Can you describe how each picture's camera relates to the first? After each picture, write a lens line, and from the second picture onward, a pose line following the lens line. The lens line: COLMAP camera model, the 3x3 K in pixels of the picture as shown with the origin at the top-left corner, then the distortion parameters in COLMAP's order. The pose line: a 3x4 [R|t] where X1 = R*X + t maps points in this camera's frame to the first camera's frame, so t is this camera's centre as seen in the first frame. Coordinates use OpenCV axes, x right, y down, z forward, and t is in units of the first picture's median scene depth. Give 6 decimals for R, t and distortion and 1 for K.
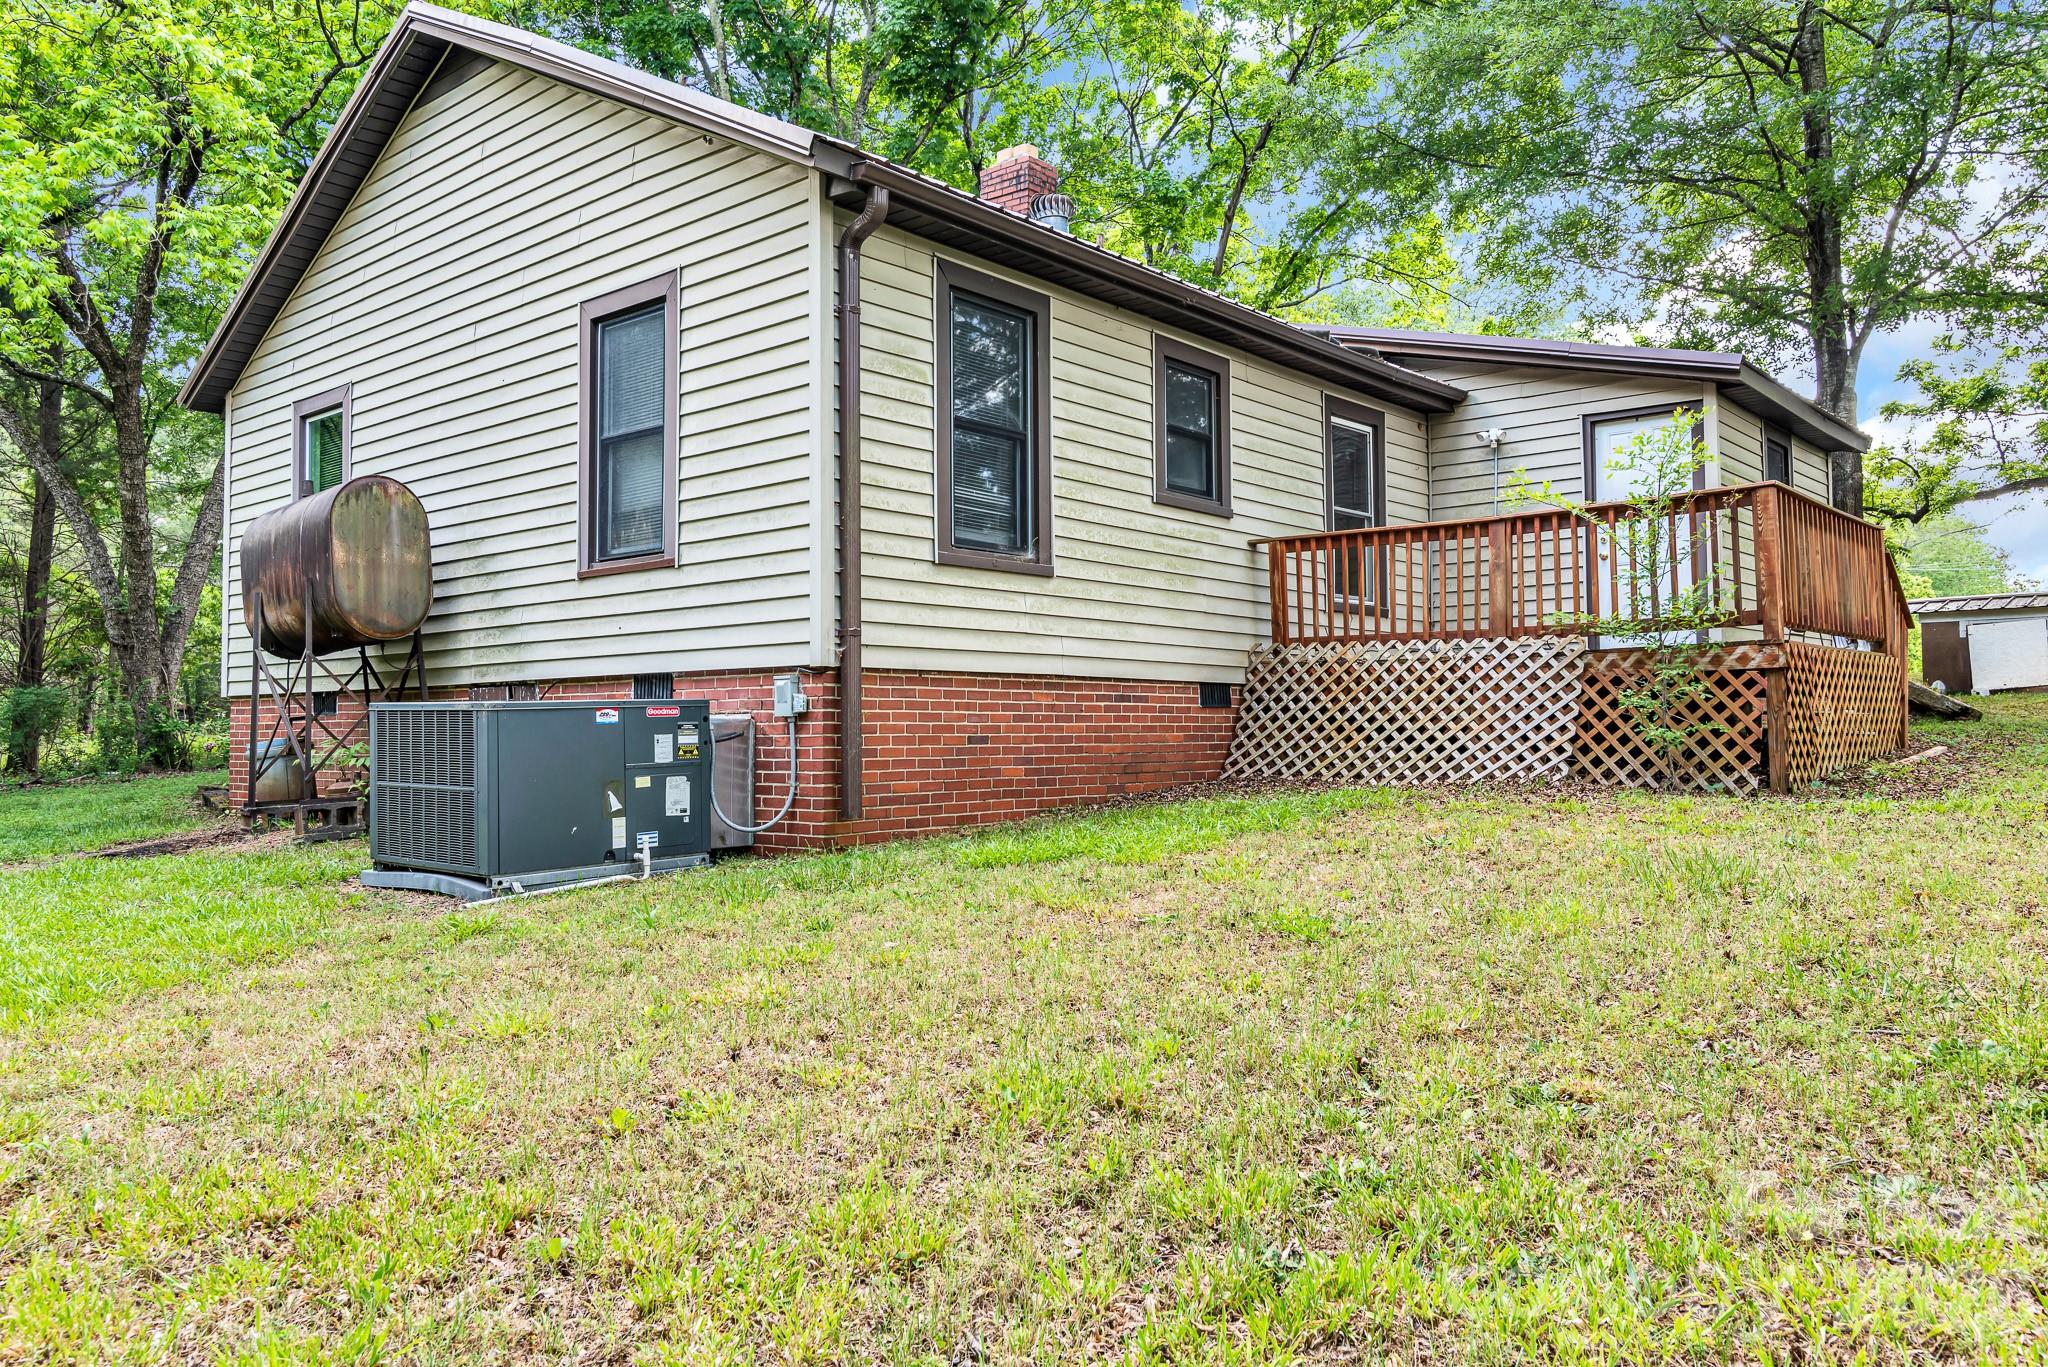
lens RADIAL K [[1486.8, 0, 1024.0], [0, 1486.8, 683.5], [0, 0, 1]] dist [-0.002657, -0.001309]
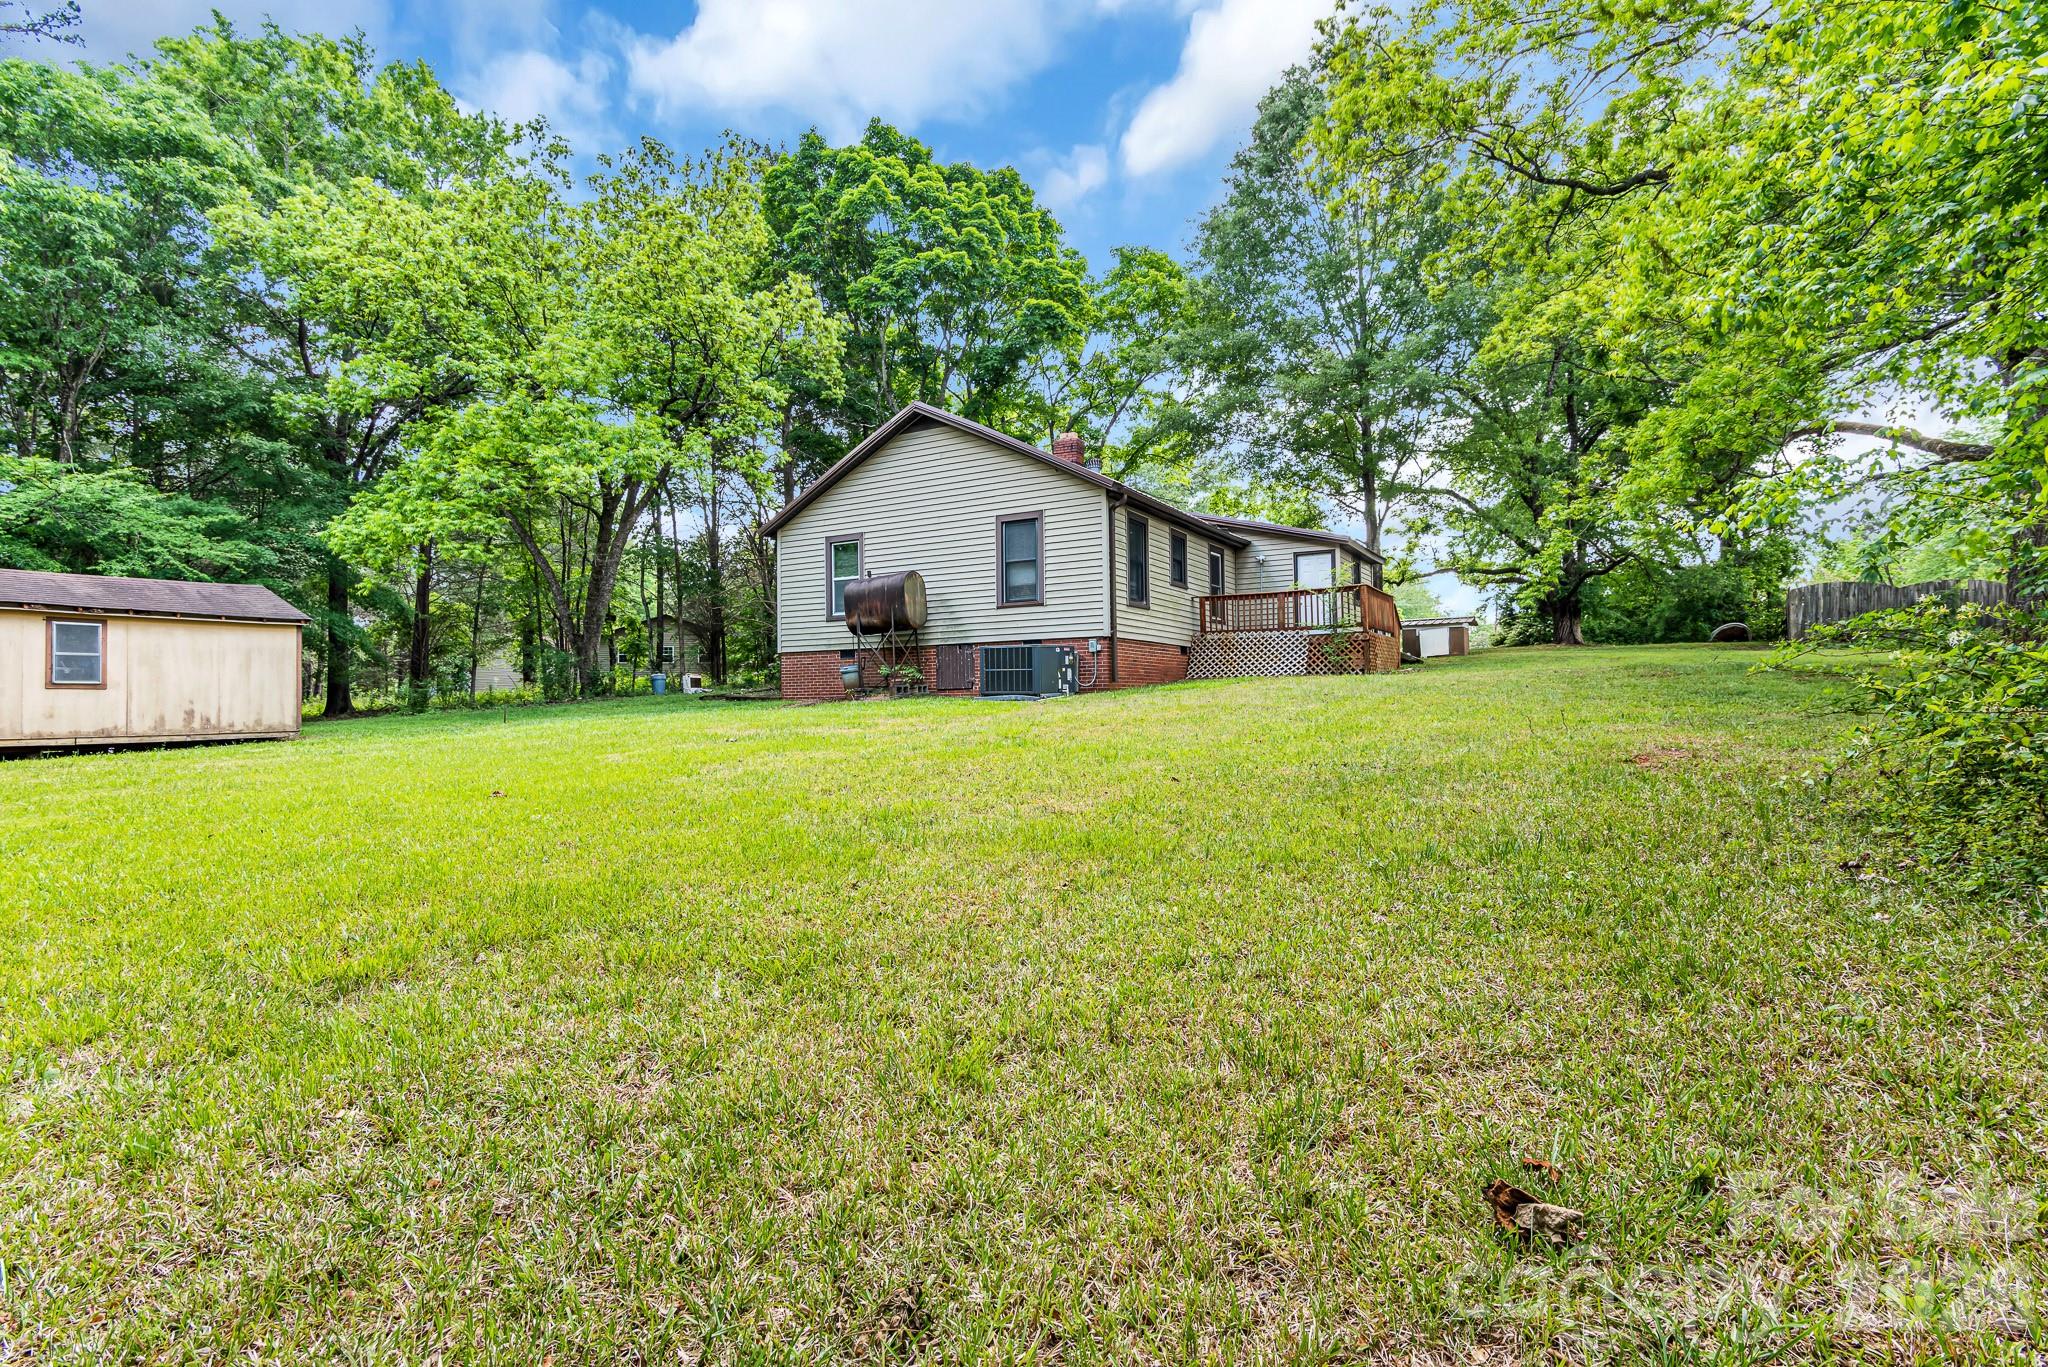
lens RADIAL K [[1035.1, 0, 1021.6], [0, 1035.1, 678.0], [0, 0, 1]] dist [0.001575, -0.001877]
pose [[0.980628, -0.000193, 0.195881, -0.635362], [-0.000763, 0.999988, 0.004803, 0.057686], [-0.195880, -0.004860, 0.980616, -1.016158]]
